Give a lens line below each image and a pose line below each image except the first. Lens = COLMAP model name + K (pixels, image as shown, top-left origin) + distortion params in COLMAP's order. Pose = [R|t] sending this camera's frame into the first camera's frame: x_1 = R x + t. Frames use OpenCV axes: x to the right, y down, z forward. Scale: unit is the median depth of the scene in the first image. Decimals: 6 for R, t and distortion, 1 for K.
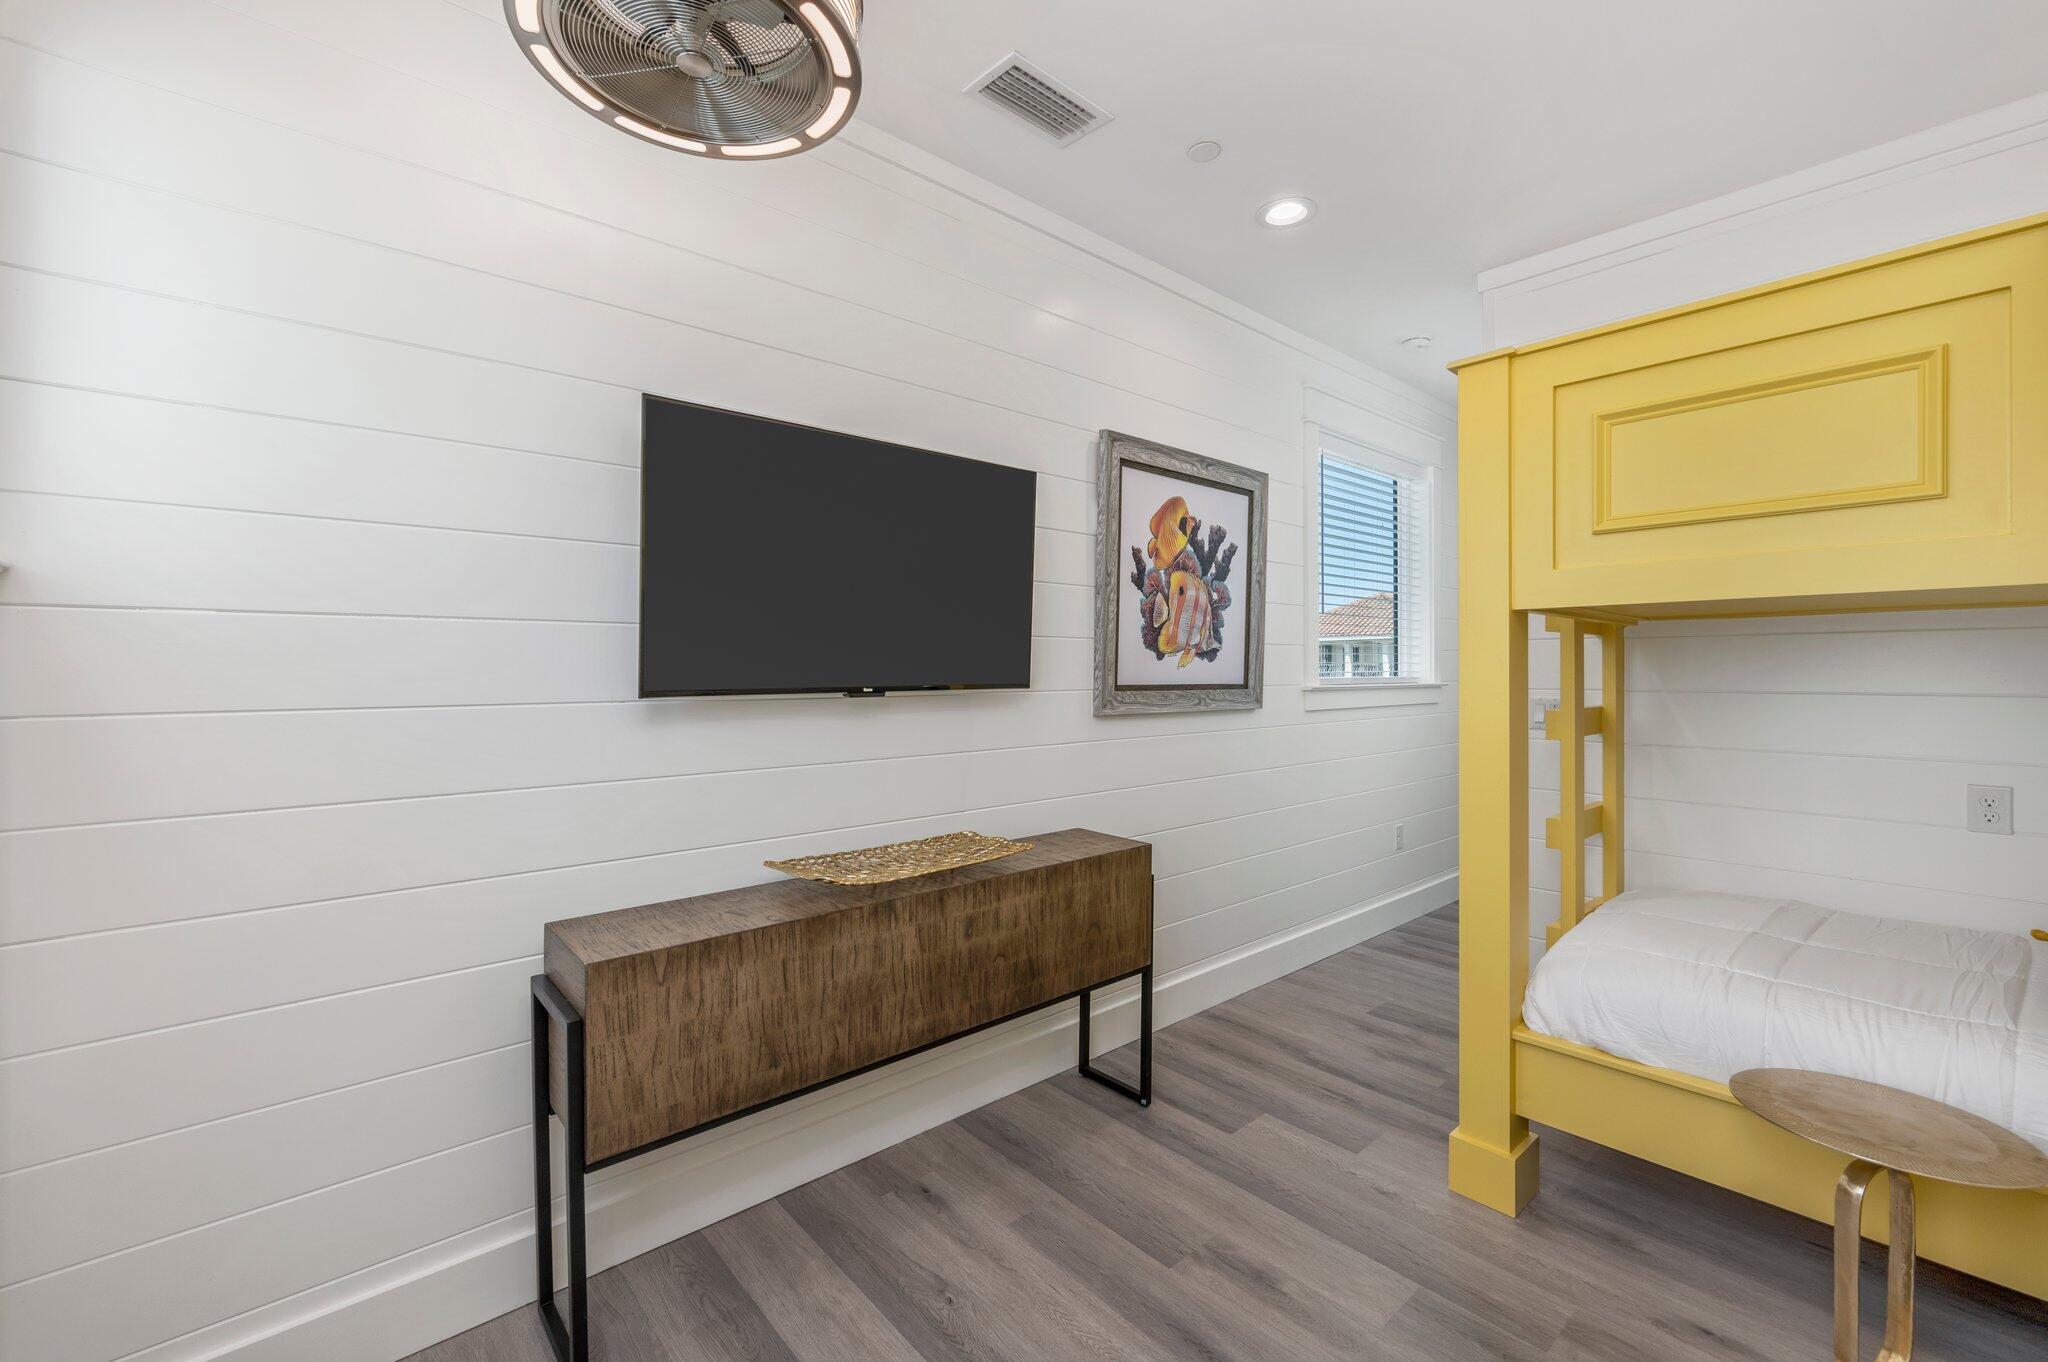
lens RADIAL K [[879.1, 0, 1021.8], [0, 879.1, 680.3], [0, 0, 1]] dist [0.001069, 0.000694]
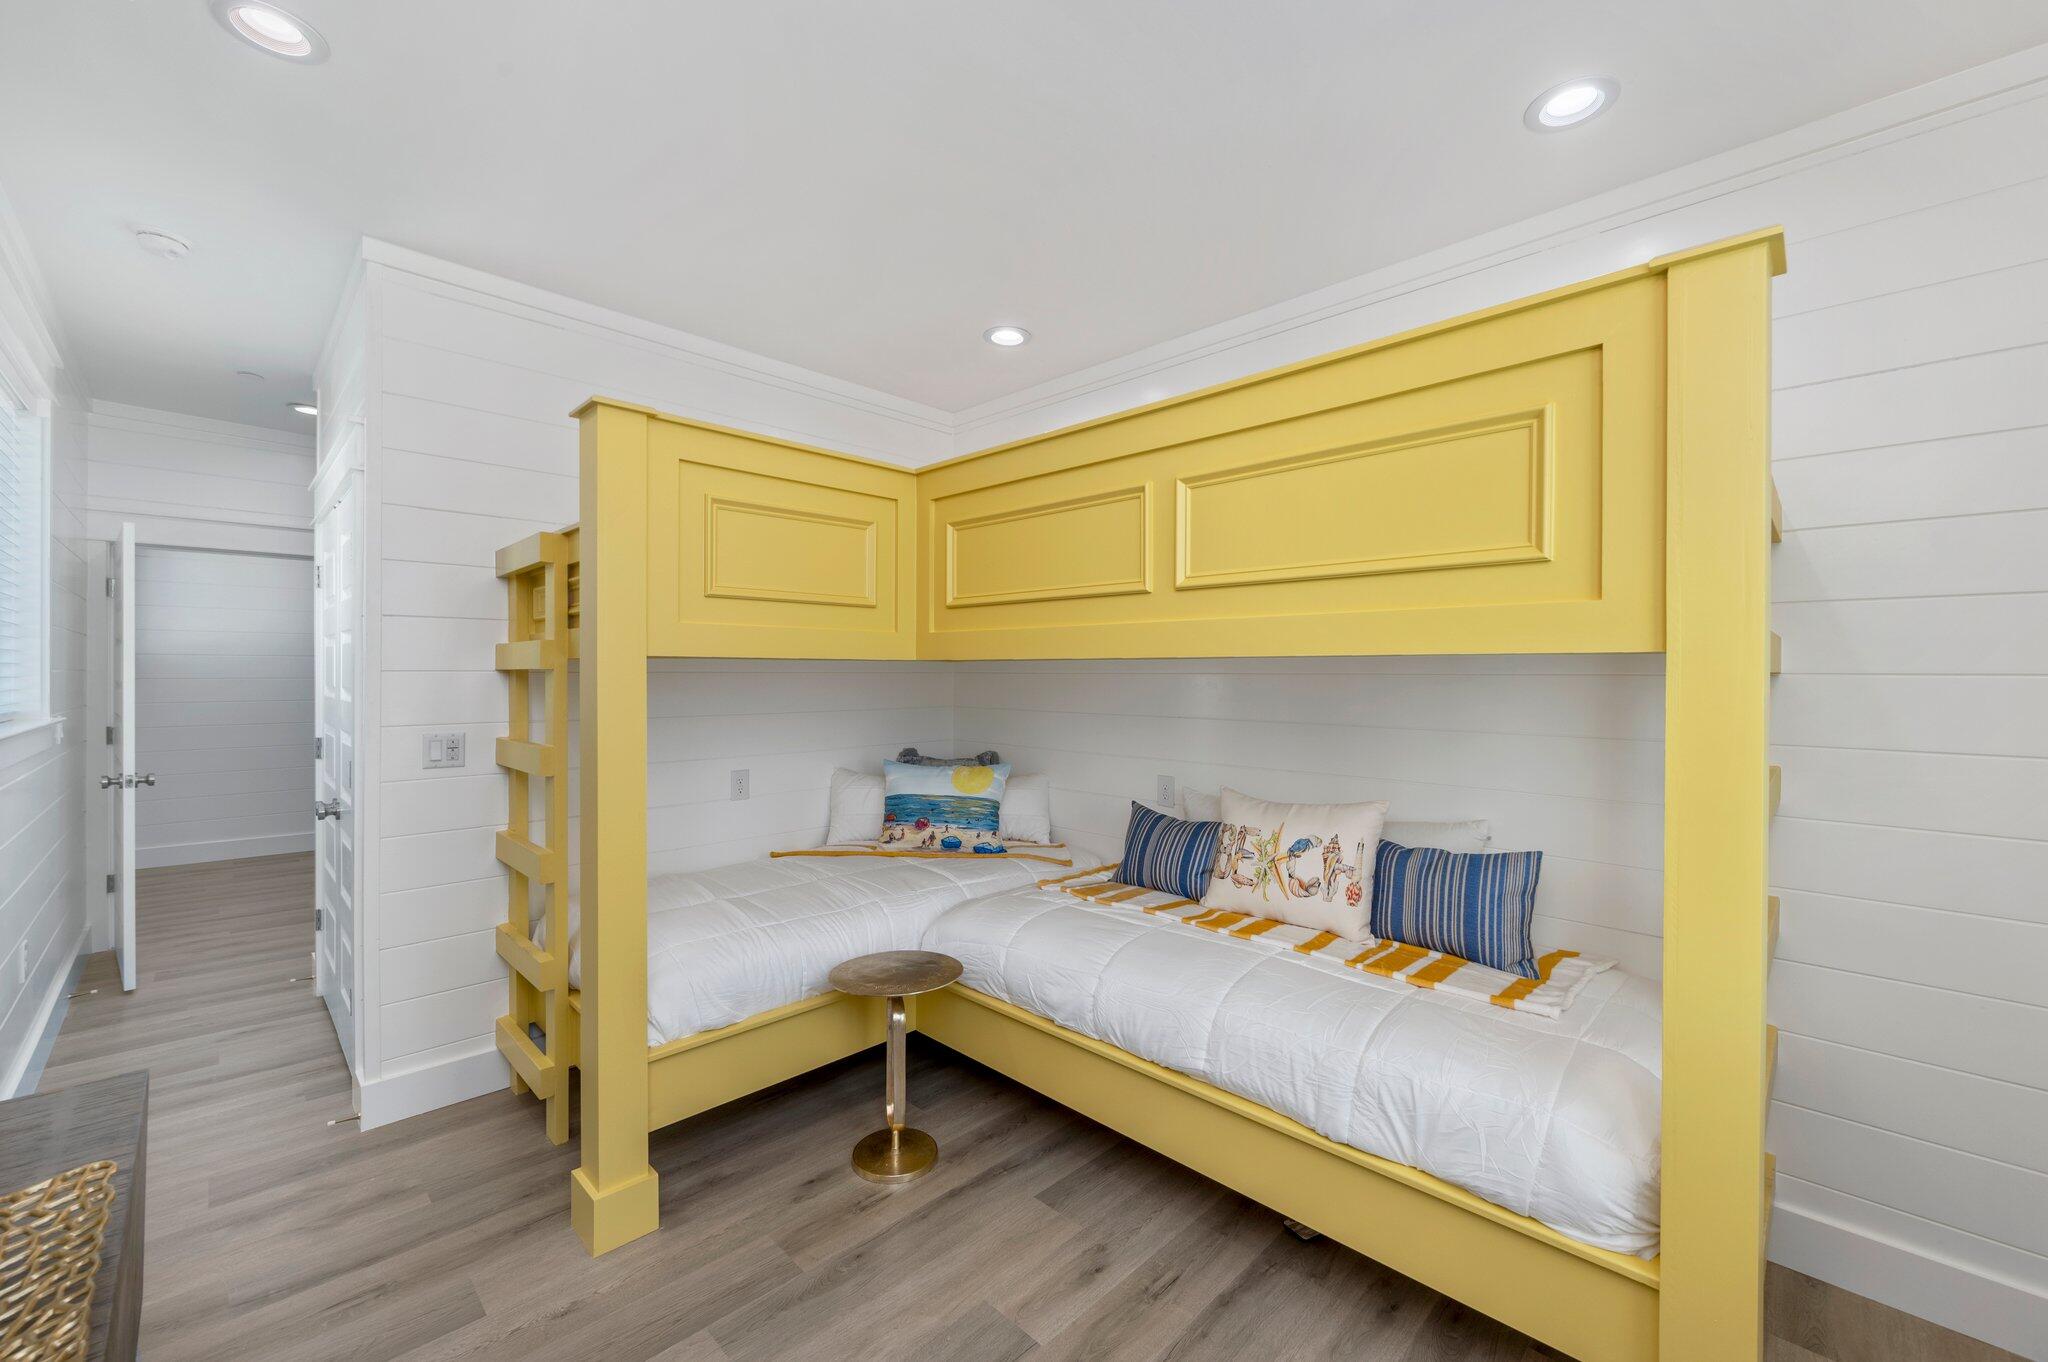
lens RADIAL K [[818.8, 0, 1022.3], [0, 818.8, 679.5], [0, 0, 1]] dist [-0.001136, -0.000798]
pose [[-0.070098, 0.003966, 0.997532, -0.478870], [0.012724, 0.999914, -0.003082, -0.044421], [-0.997459, 0.012477, -0.070143, 0.653171]]
